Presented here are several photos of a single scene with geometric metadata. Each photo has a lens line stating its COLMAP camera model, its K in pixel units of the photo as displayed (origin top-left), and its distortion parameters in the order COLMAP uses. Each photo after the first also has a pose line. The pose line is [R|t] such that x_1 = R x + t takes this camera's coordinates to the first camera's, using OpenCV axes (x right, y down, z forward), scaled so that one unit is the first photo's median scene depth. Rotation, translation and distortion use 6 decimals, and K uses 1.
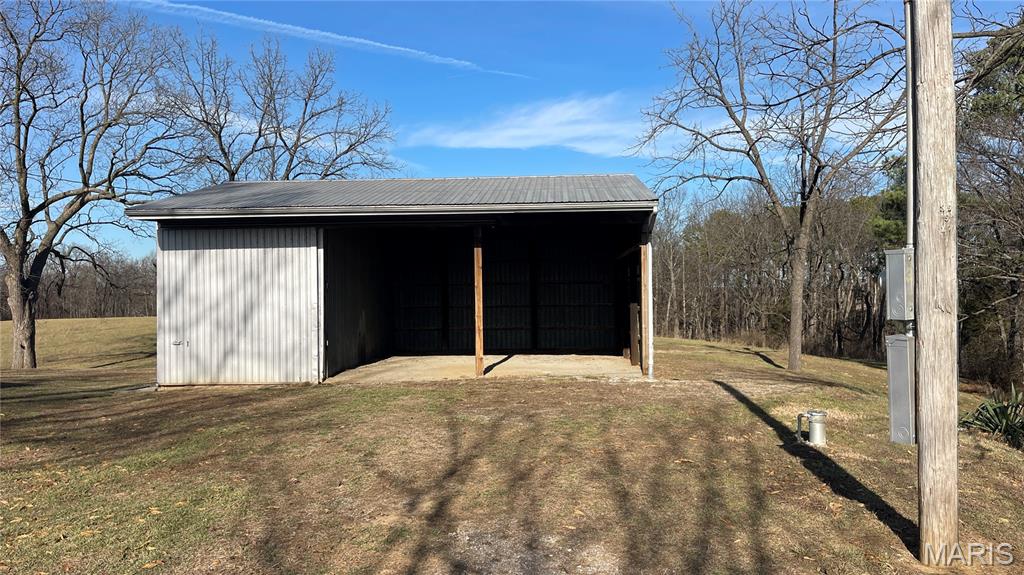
lens RADIAL K [[760.1, 0, 512.0], [0, 760.1, 287.5], [0, 0, 1]] dist [0.004129, 0.002456]
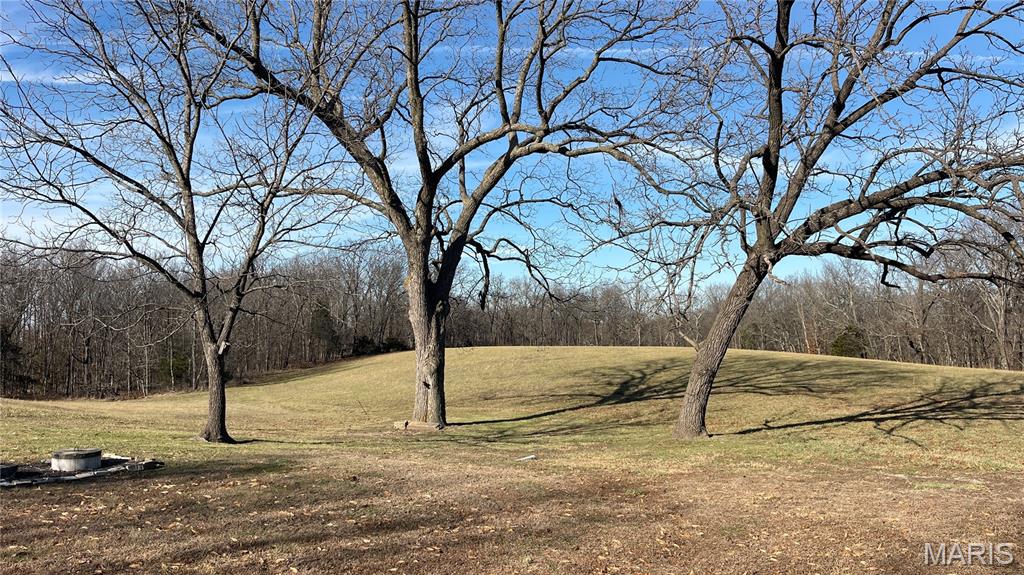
lens RADIAL K [[753.4, 0, 512.0], [0, 753.4, 287.5], [0, 0, 1]] dist [0.062726, 0.001176]
pose [[0.847773, -0.020193, -0.529974, -0.235586], [-0.003659, 0.999028, -0.043918, 0.022573], [0.530346, 0.039172, 0.846876, 0.487207]]
